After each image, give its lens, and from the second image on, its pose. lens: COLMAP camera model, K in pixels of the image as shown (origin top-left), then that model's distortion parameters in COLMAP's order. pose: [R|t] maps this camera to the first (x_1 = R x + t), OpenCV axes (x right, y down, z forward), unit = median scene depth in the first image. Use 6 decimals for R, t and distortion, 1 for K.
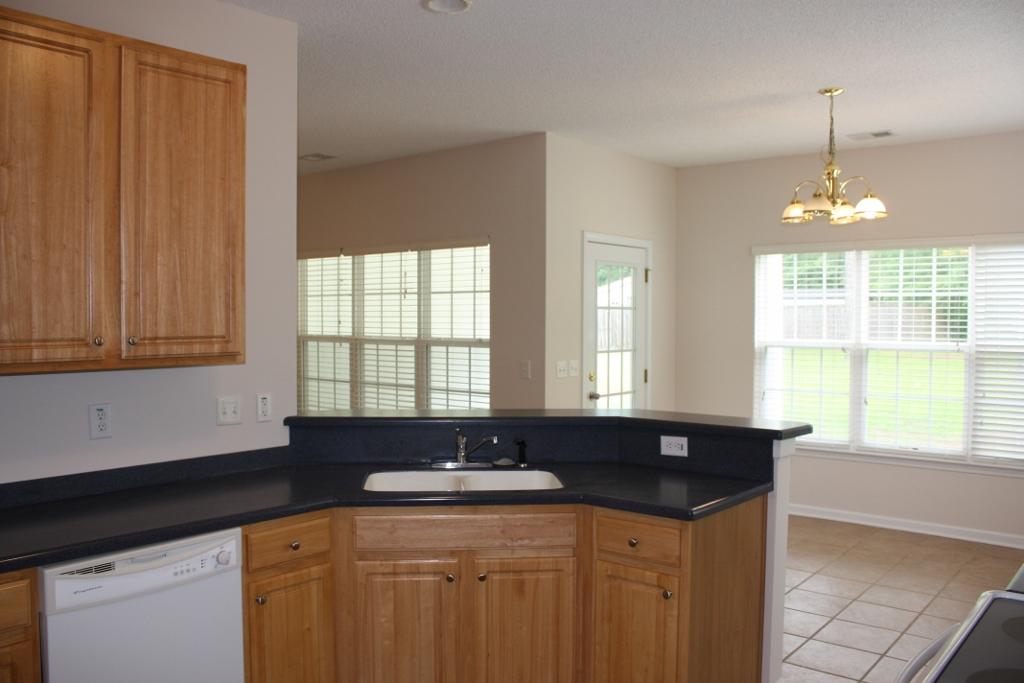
lens RADIAL K [[849.8, 0, 512.0], [0, 849.8, 341.5], [0, 0, 1]] dist [-0.164741, 0.139166]
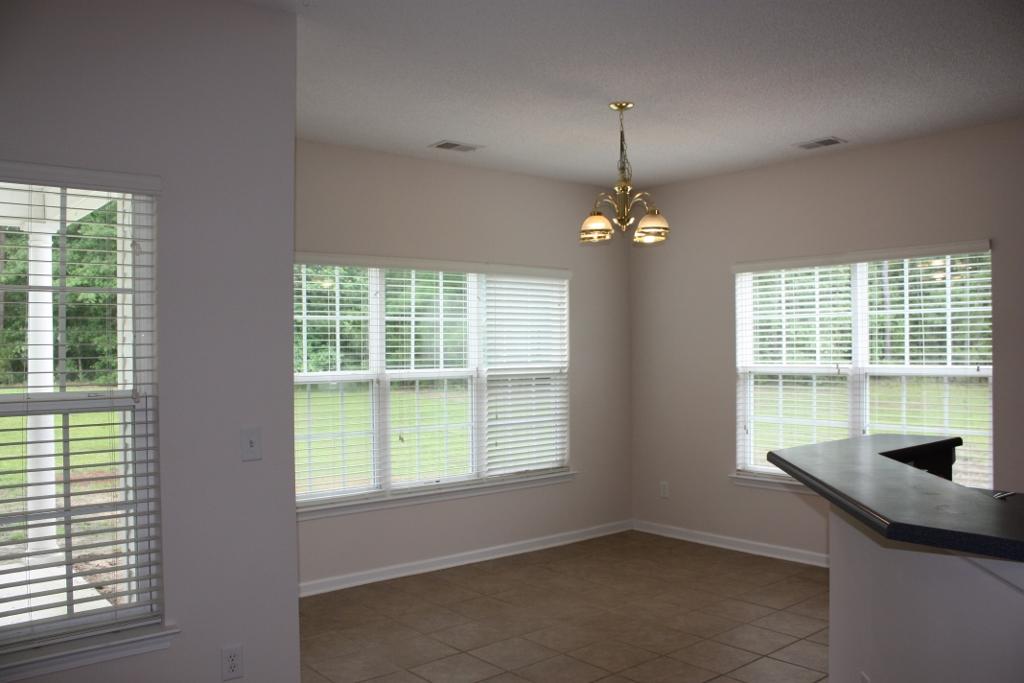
lens RADIAL K [[849.8, 0, 512.0], [0, 849.8, 341.5], [0, 0, 1]] dist [-0.164741, 0.139166]
pose [[0.173044, 0.003693, 0.984907, -0.869704], [0.038232, 0.999214, -0.010464, -0.033517], [-0.984172, 0.039466, 0.172767, 1.400239]]
